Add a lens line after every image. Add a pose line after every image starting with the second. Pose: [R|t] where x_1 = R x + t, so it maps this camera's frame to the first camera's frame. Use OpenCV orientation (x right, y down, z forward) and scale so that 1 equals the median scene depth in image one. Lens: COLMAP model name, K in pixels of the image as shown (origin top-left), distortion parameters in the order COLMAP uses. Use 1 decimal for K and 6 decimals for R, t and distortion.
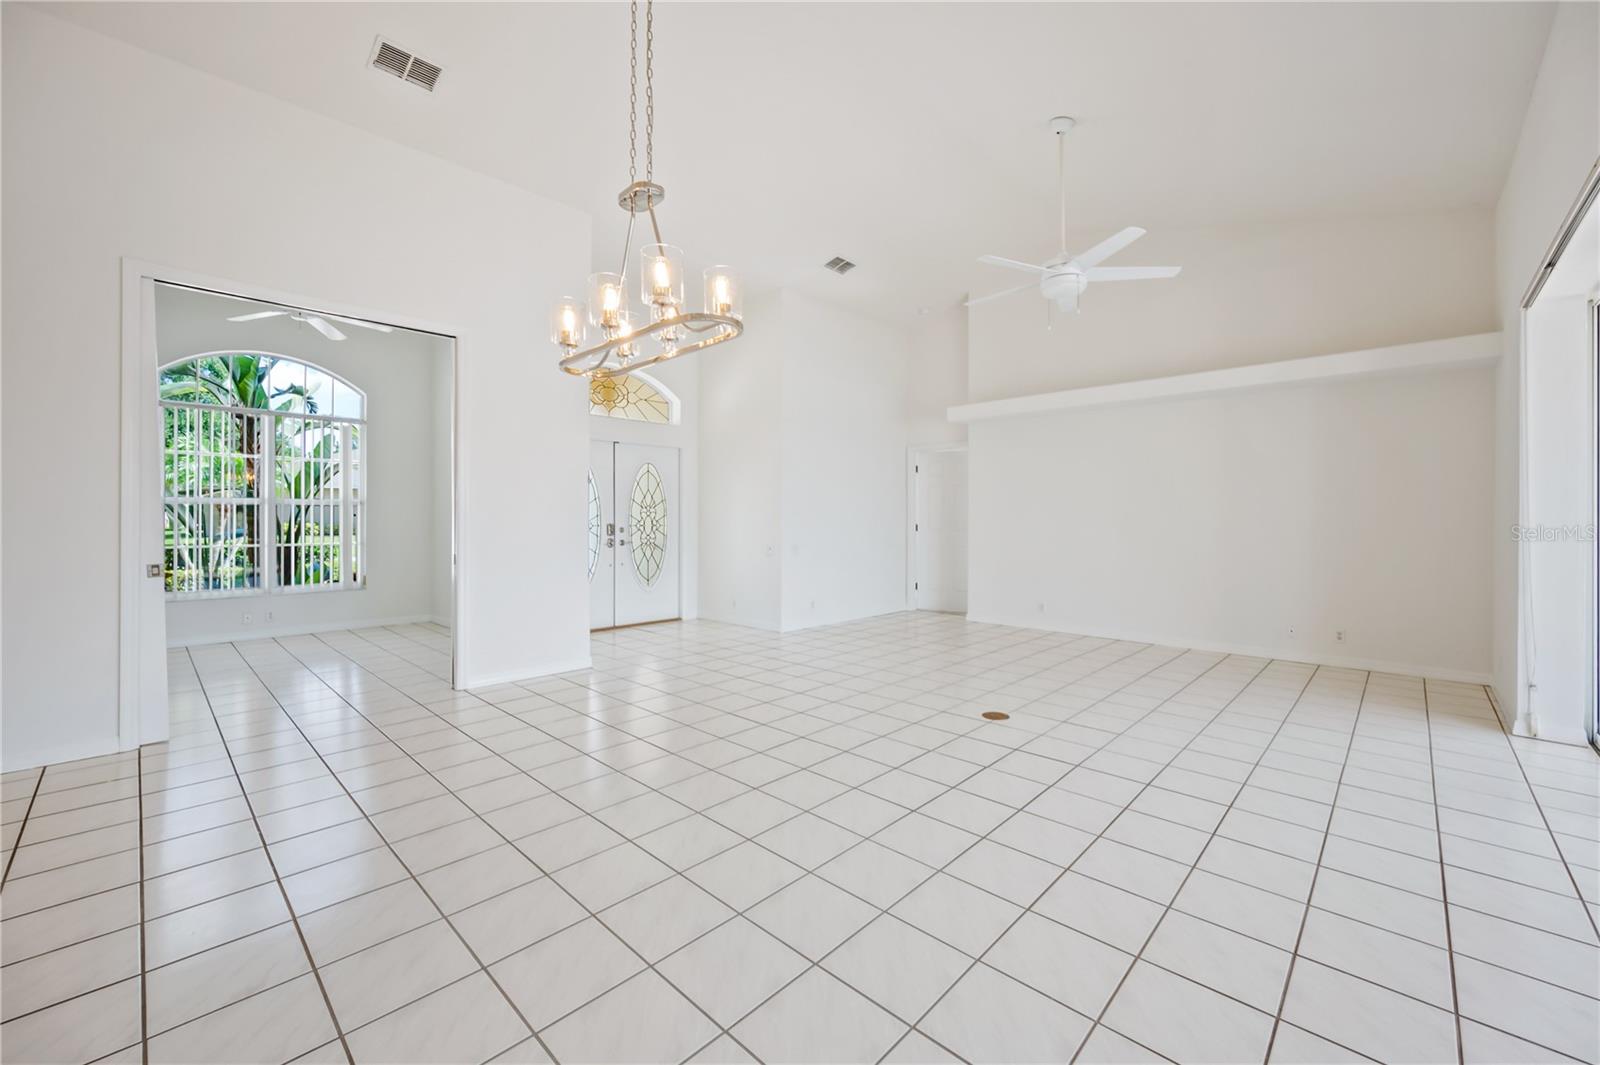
lens RADIAL K [[633.3, 0, 802.4], [0, 633.3, 533.9], [0, 0, 1]] dist [0.002256, -0.001246]
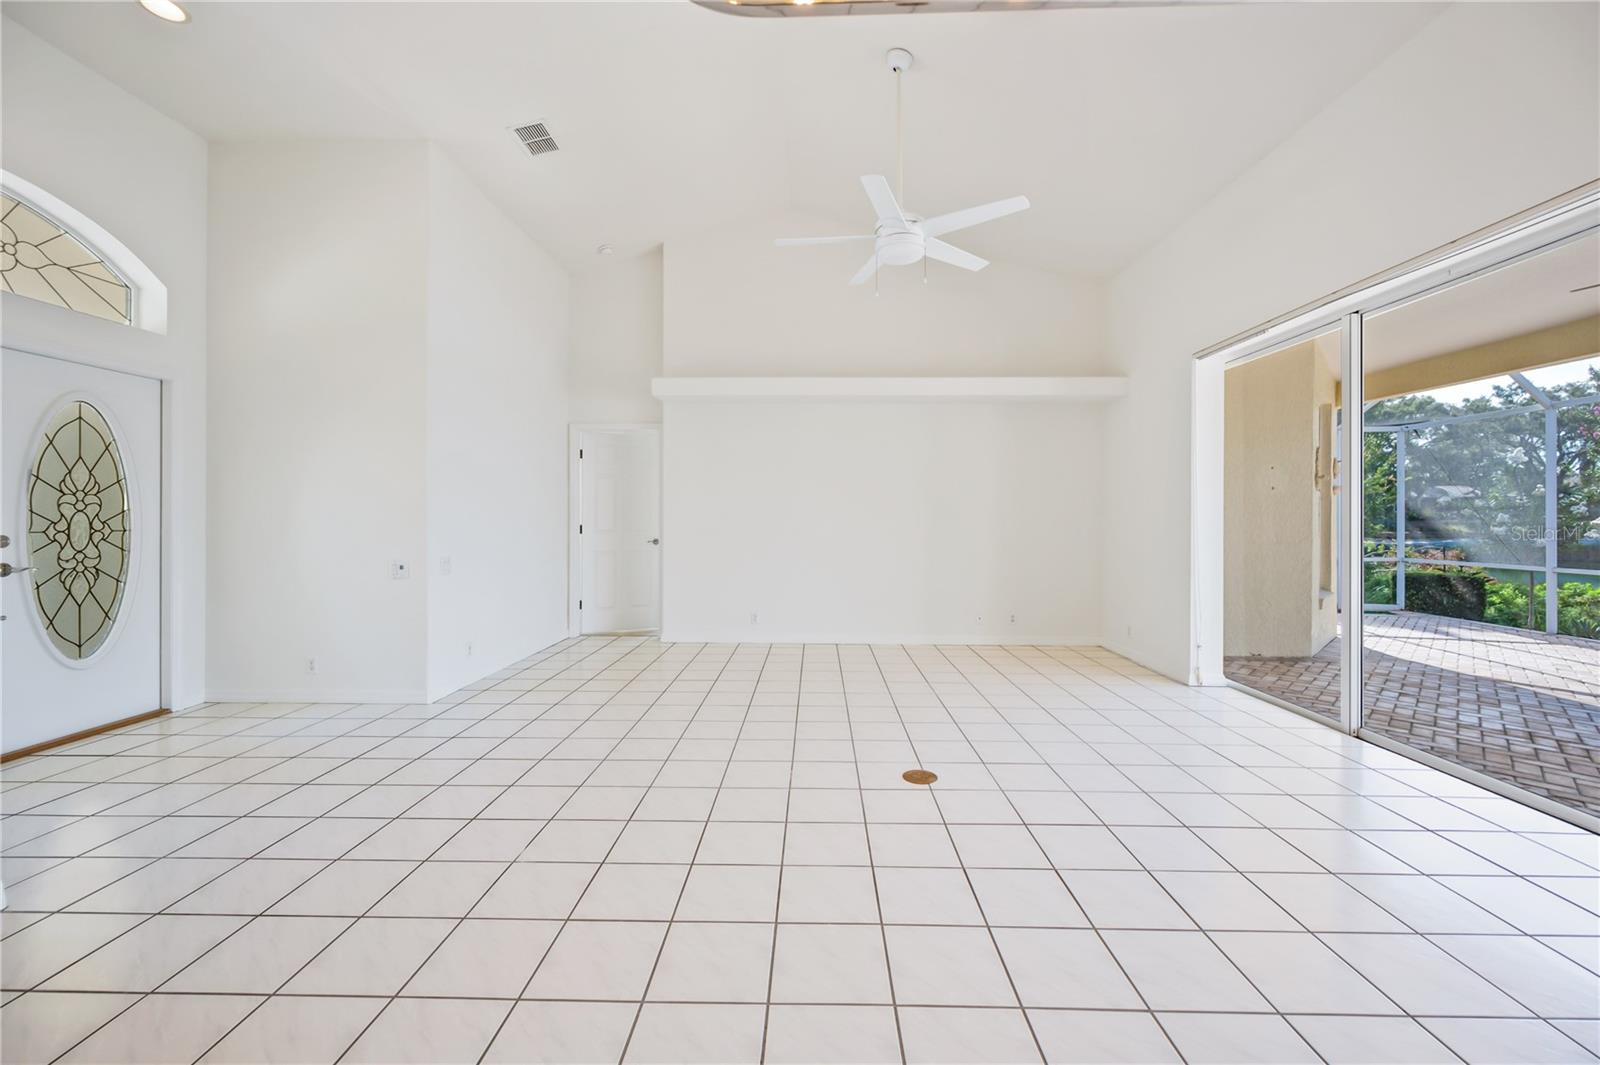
lens RADIAL K [[633.3, 0, 800.7], [0, 633.3, 529.7], [0, 0, 1]] dist [0.002256, -0.001246]
pose [[0.737941, -0.011295, 0.674771, -0.160227], [0.013666, 0.999905, 0.001792, -0.007764], [-0.674727, 0.007899, 0.738025, 0.270105]]
